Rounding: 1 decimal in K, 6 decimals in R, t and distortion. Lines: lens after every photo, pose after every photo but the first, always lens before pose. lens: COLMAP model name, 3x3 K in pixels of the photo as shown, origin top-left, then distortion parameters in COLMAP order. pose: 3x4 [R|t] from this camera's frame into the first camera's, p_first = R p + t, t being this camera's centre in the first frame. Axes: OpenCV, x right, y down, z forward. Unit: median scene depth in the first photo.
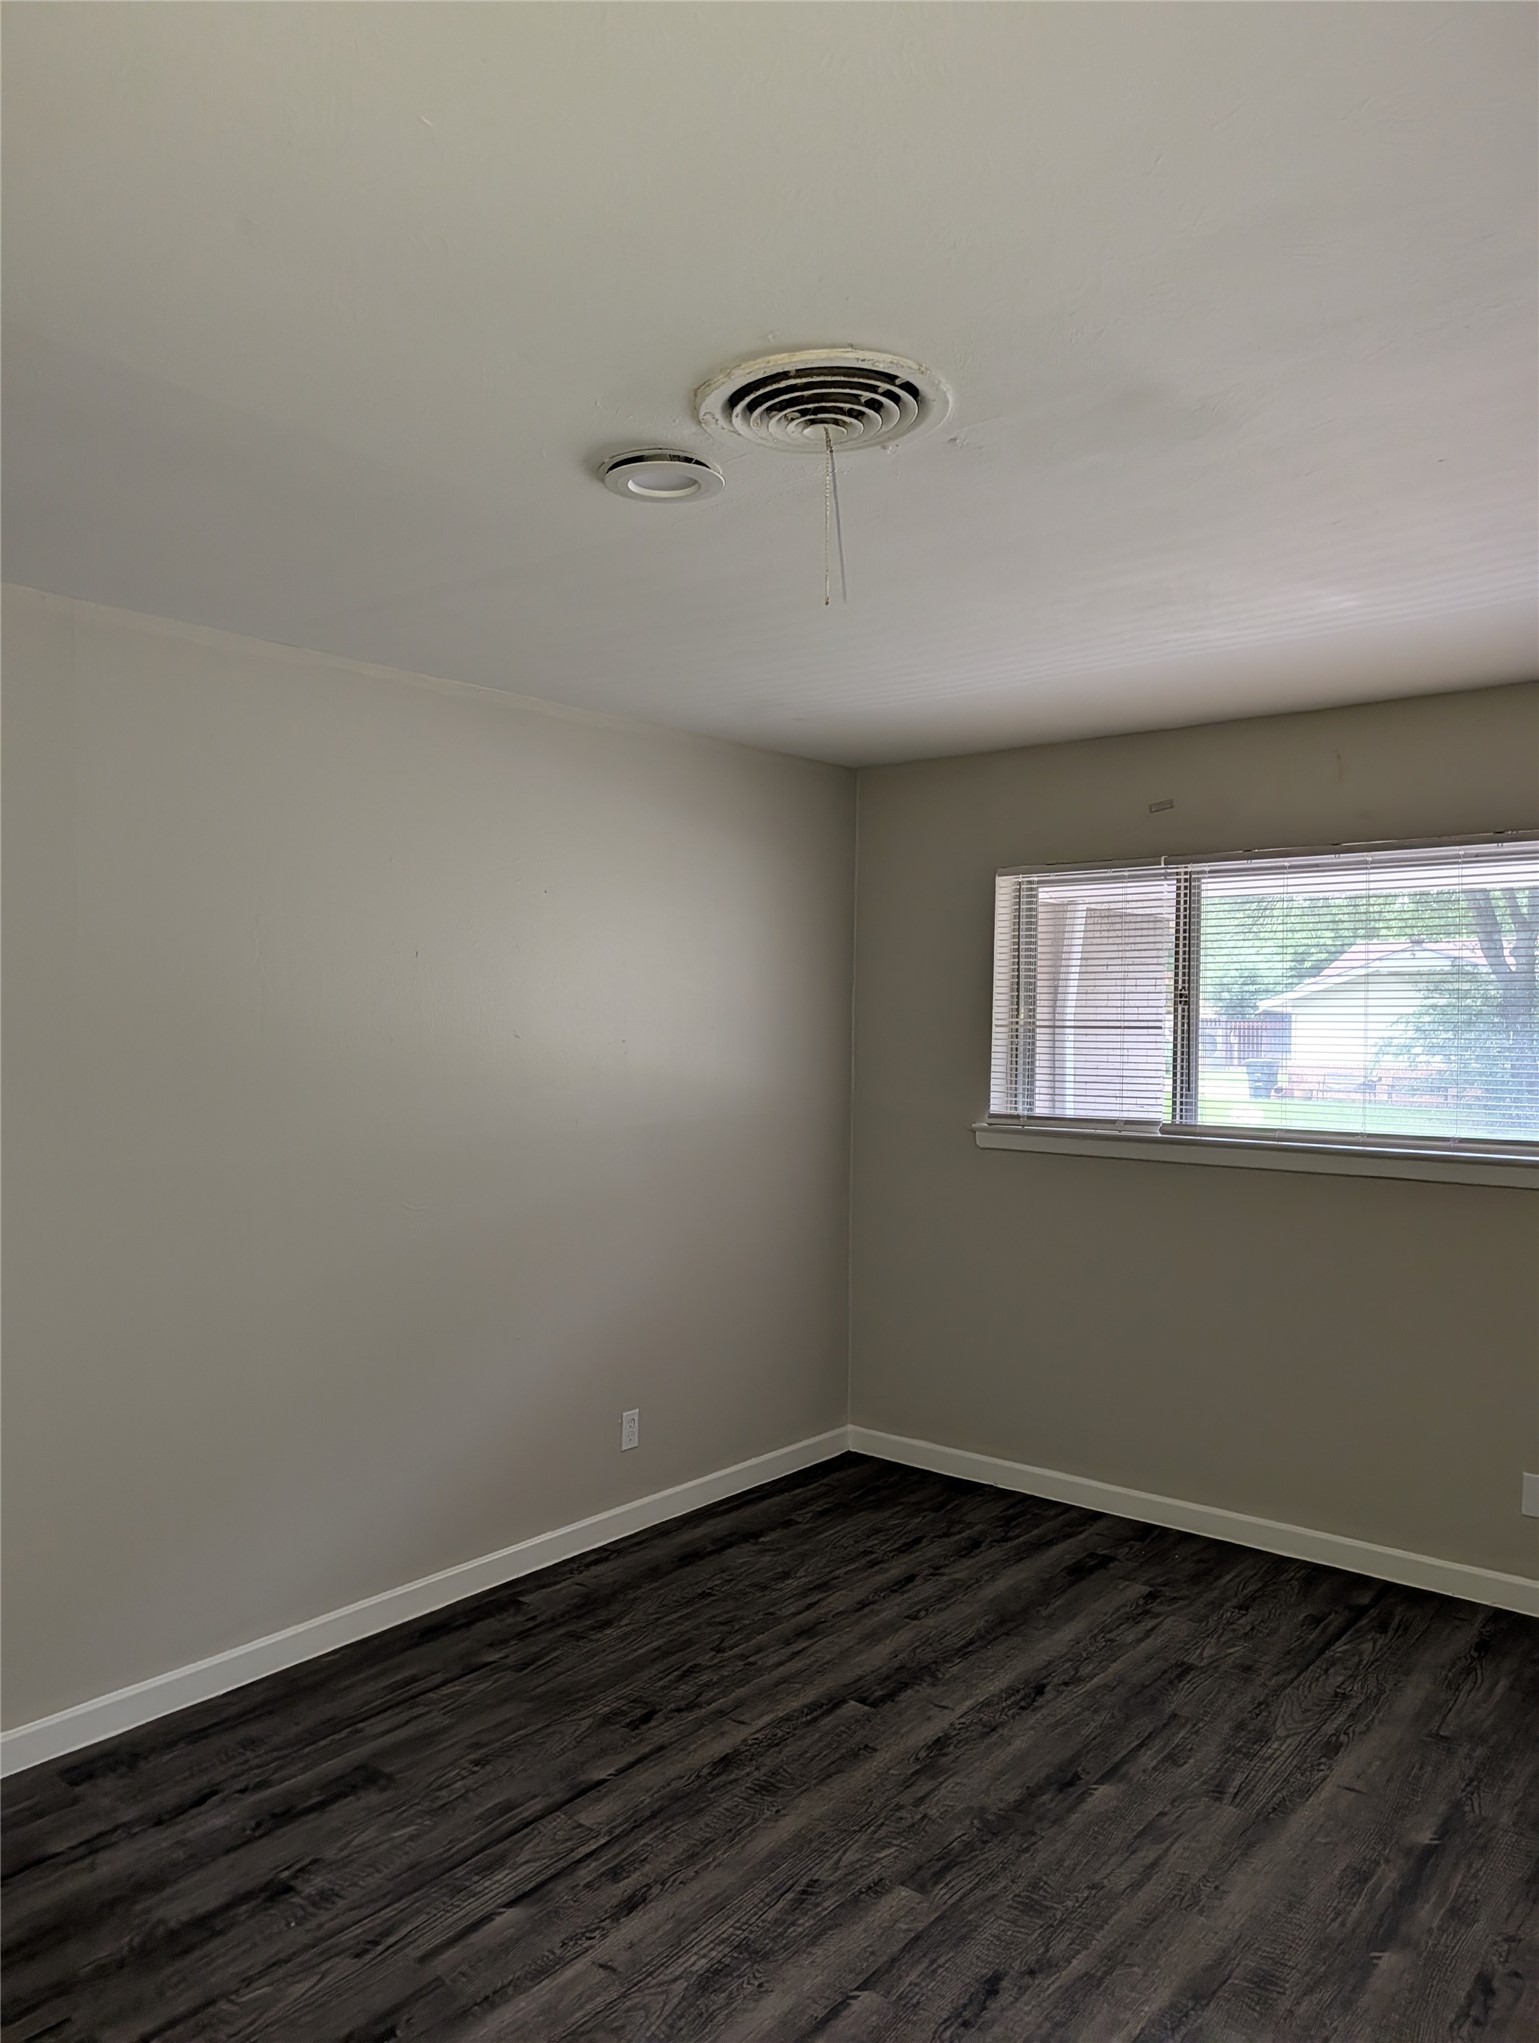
lens RADIAL K [[1476.7, 0, 751.4], [0, 1476.7, 1019.1], [0, 0, 1]] dist [0.014768, -0.007515]
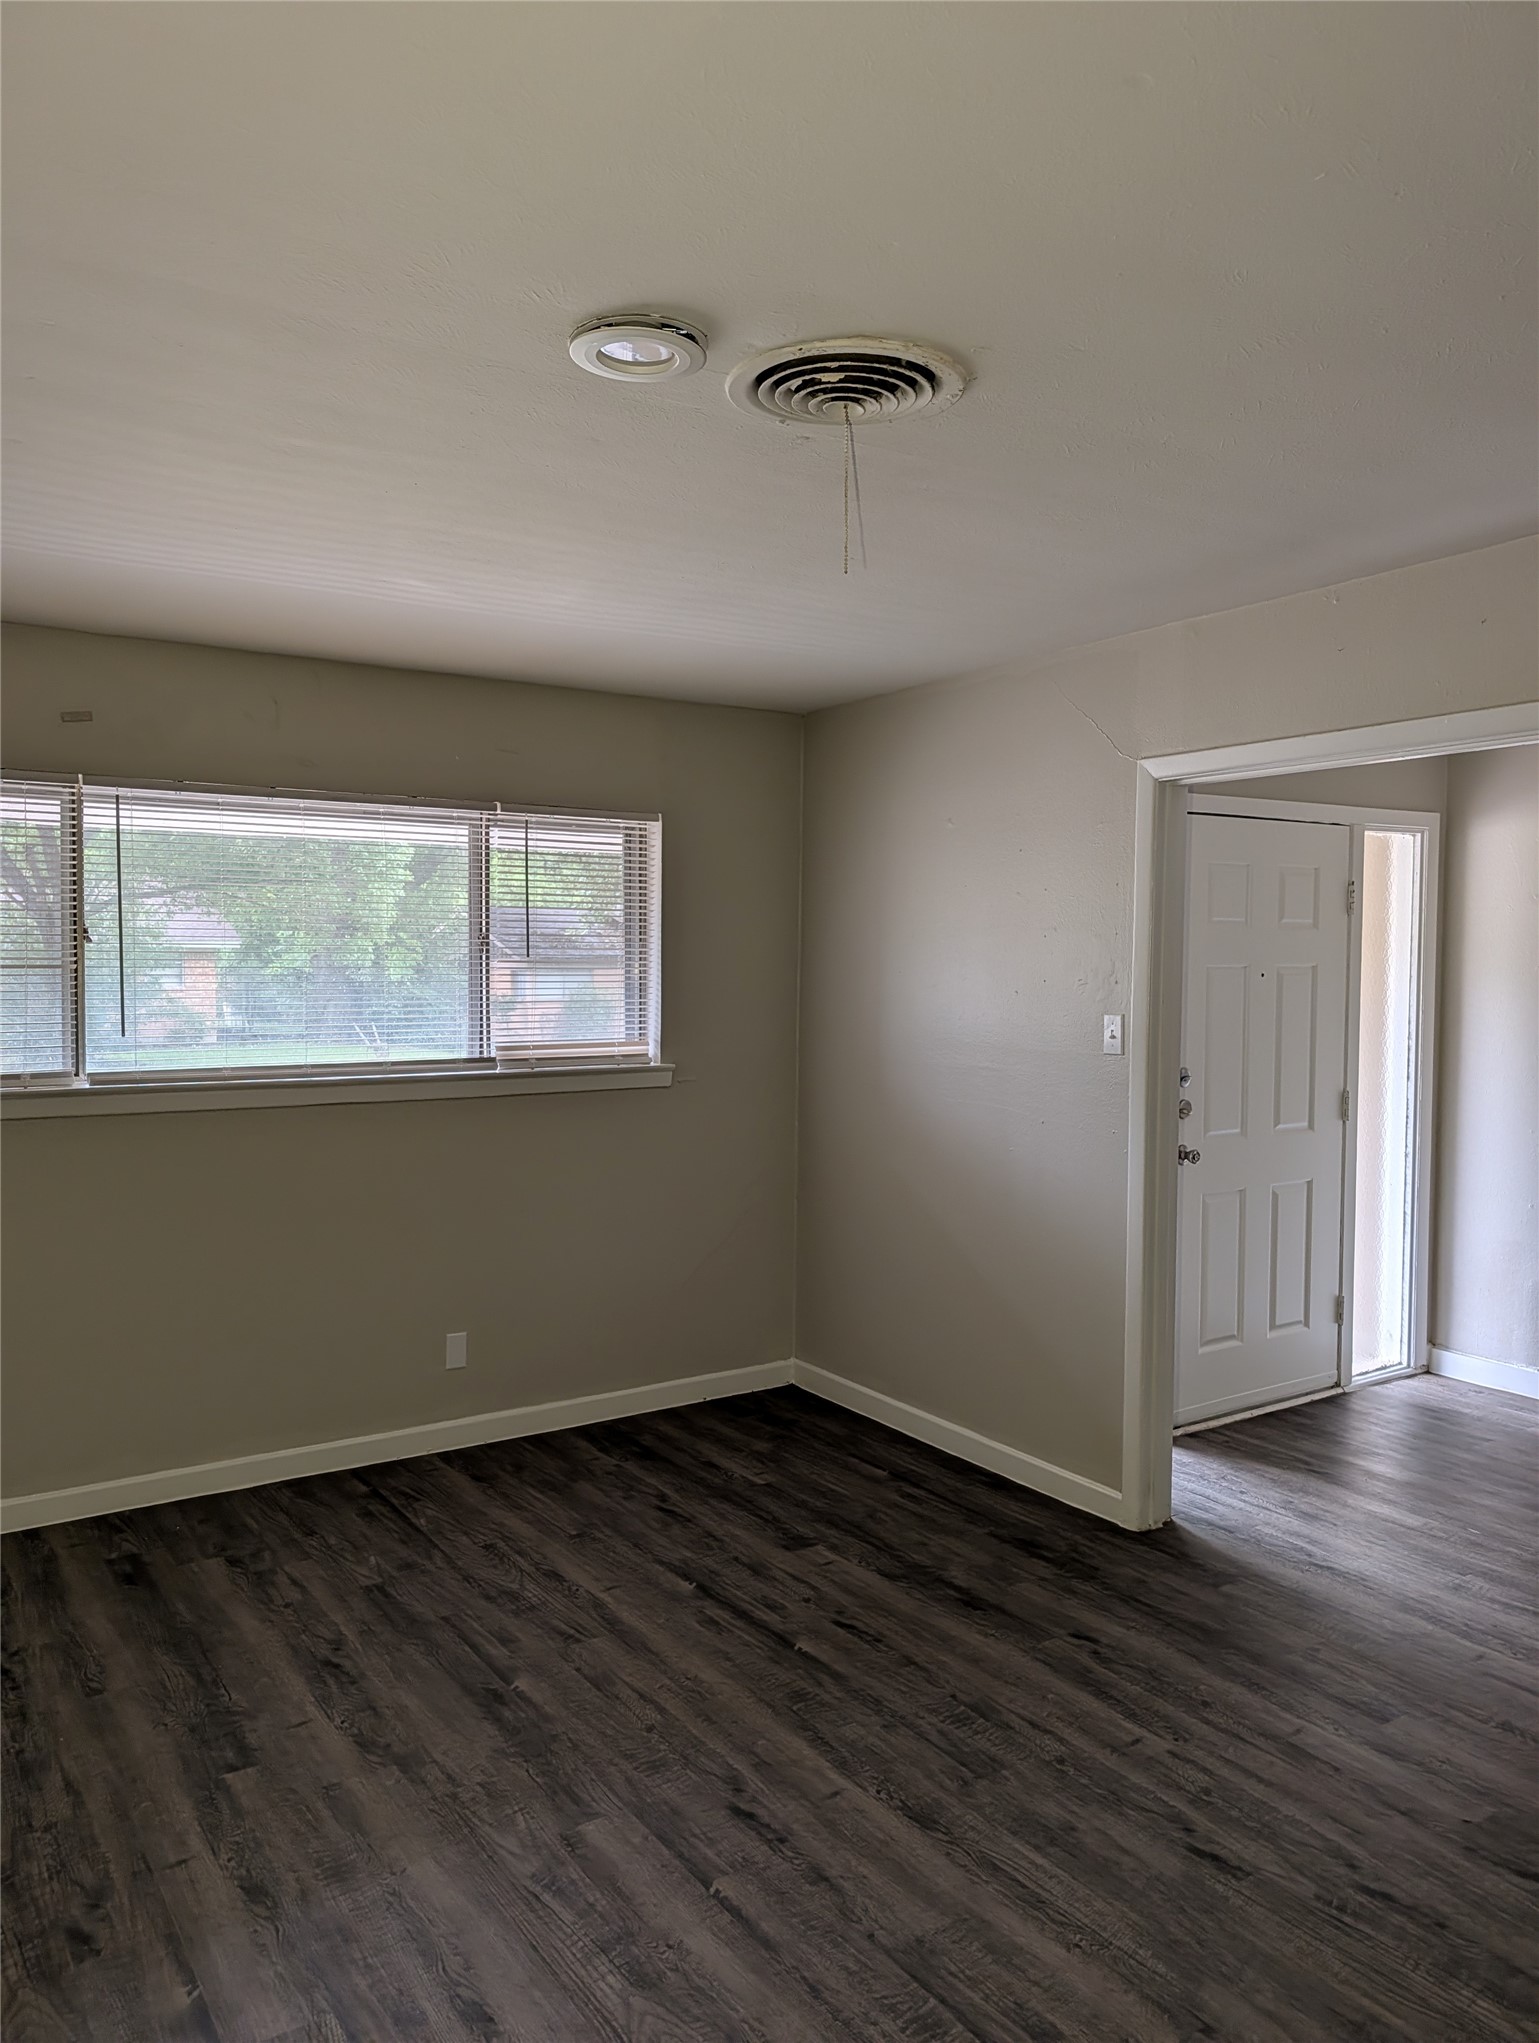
lens RADIAL K [[1476.7, 0, 785.9], [0, 1476.7, 1015.3], [0, 0, 1]] dist [0.014768, -0.007515]
pose [[0.283006, -0.038349, 0.958351, -0.678161], [-0.001366, 0.999183, 0.040387, -0.002520], [-0.959117, -0.012738, 0.282722, 0.501330]]
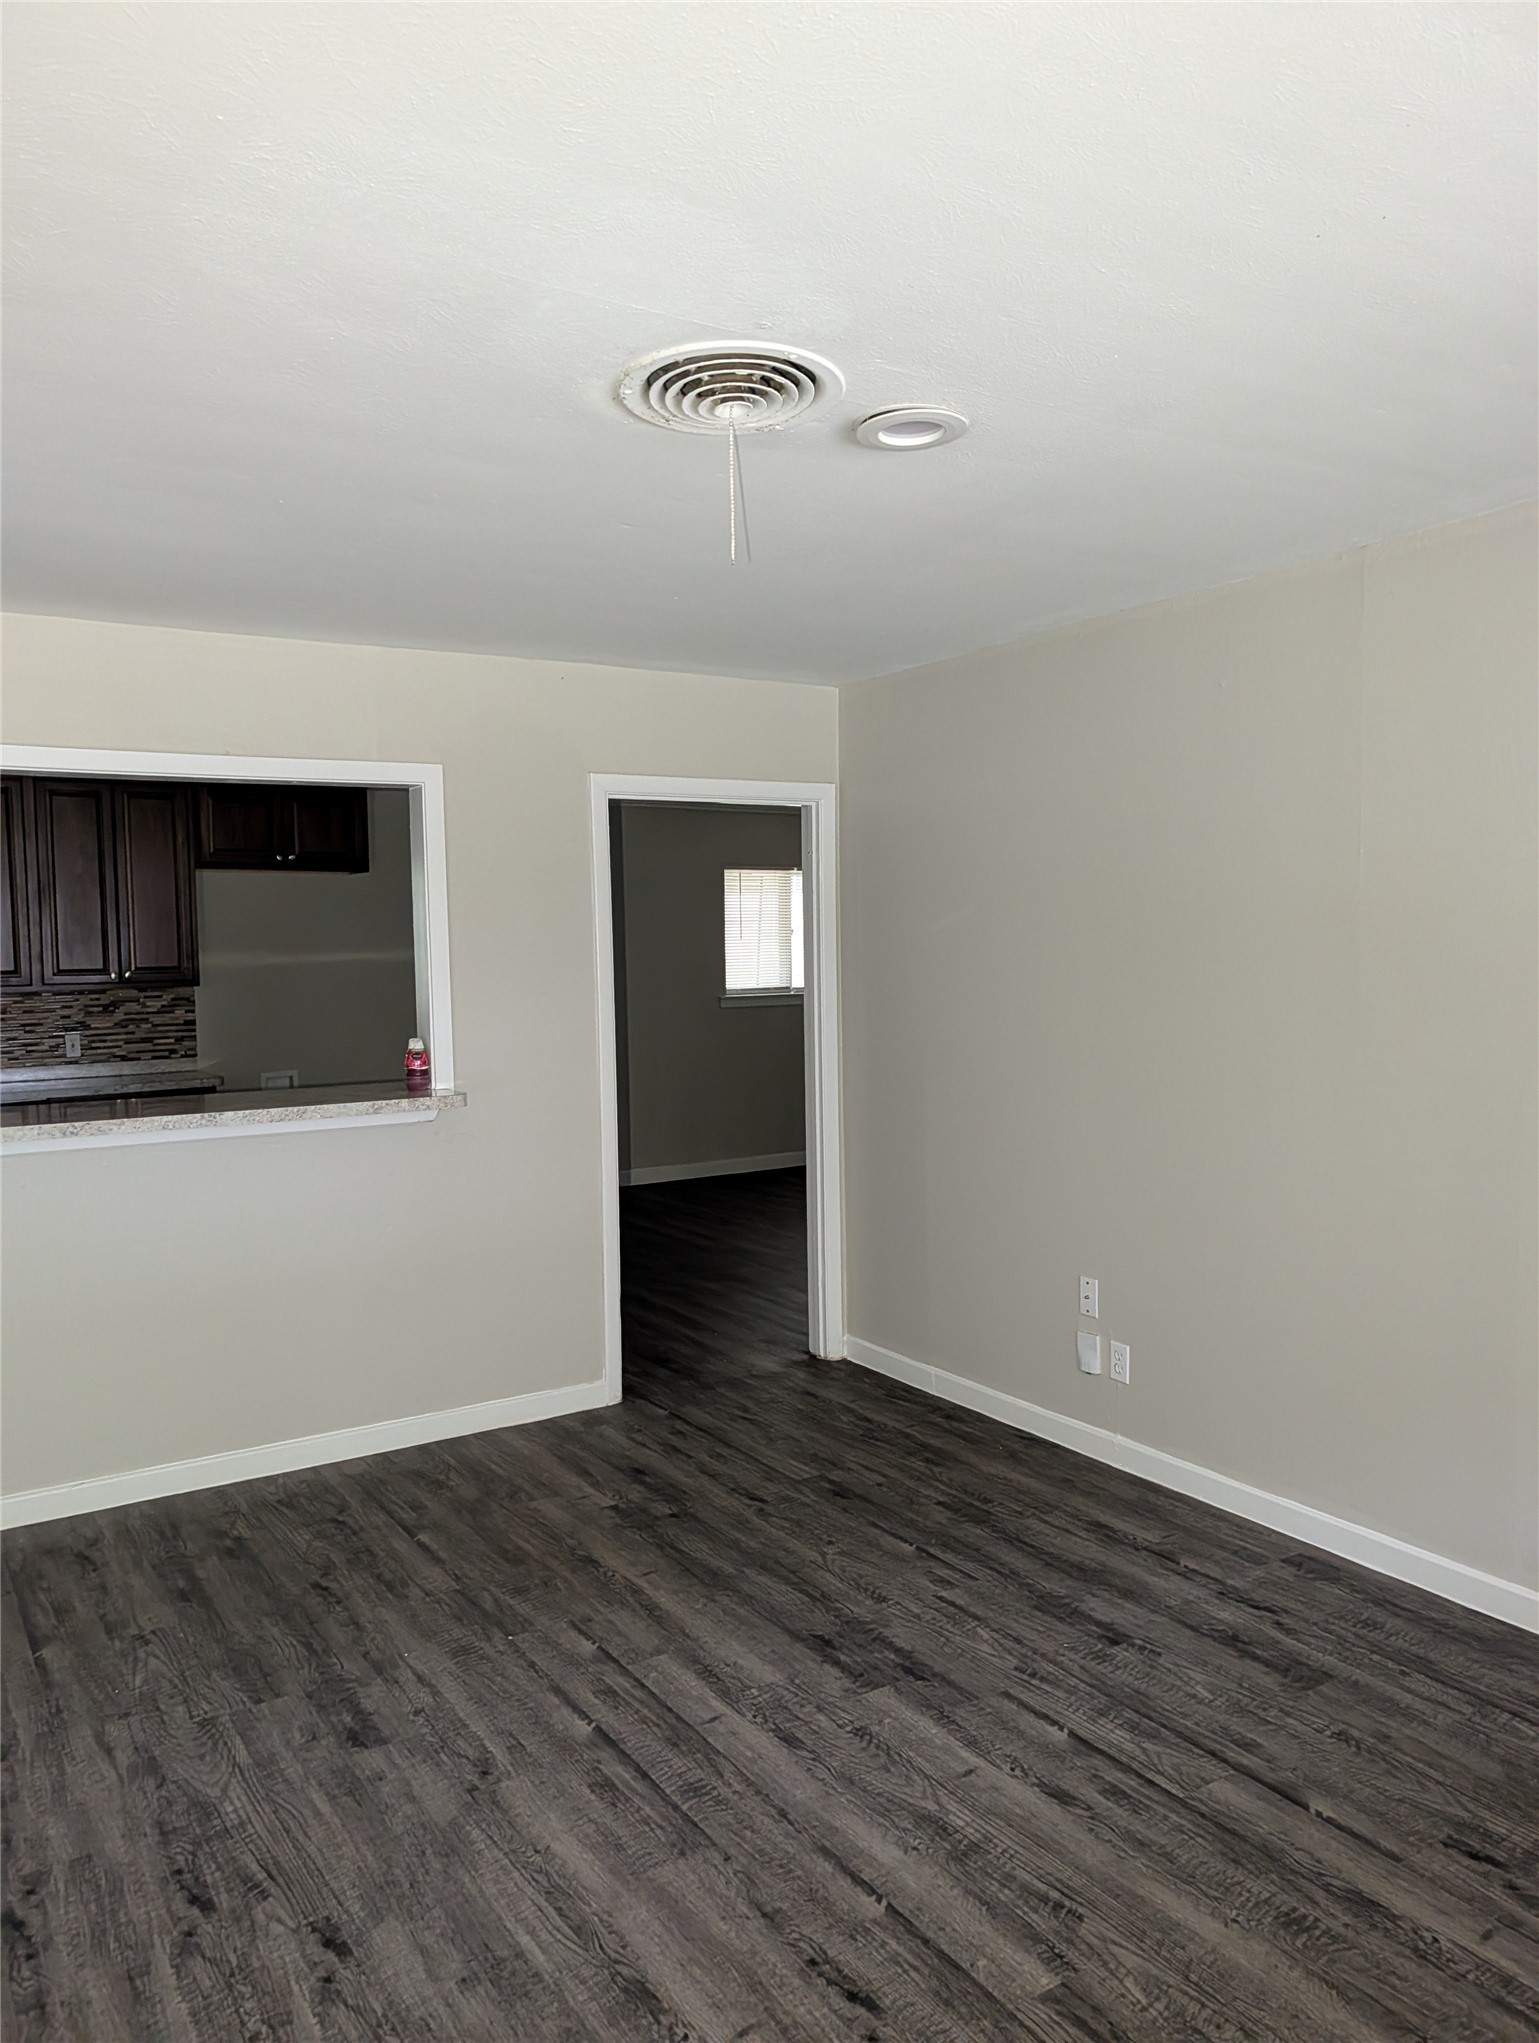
lens RADIAL K [[1476.7, 0, 760.2], [0, 1476.7, 1028.3], [0, 0, 1]] dist [0.014768, -0.007515]
pose [[-0.311929, 0.061470, -0.948115, 0.767085], [0.016396, 0.998105, 0.059316, 0.002842], [0.949964, 0.002957, -0.312345, 0.933376]]
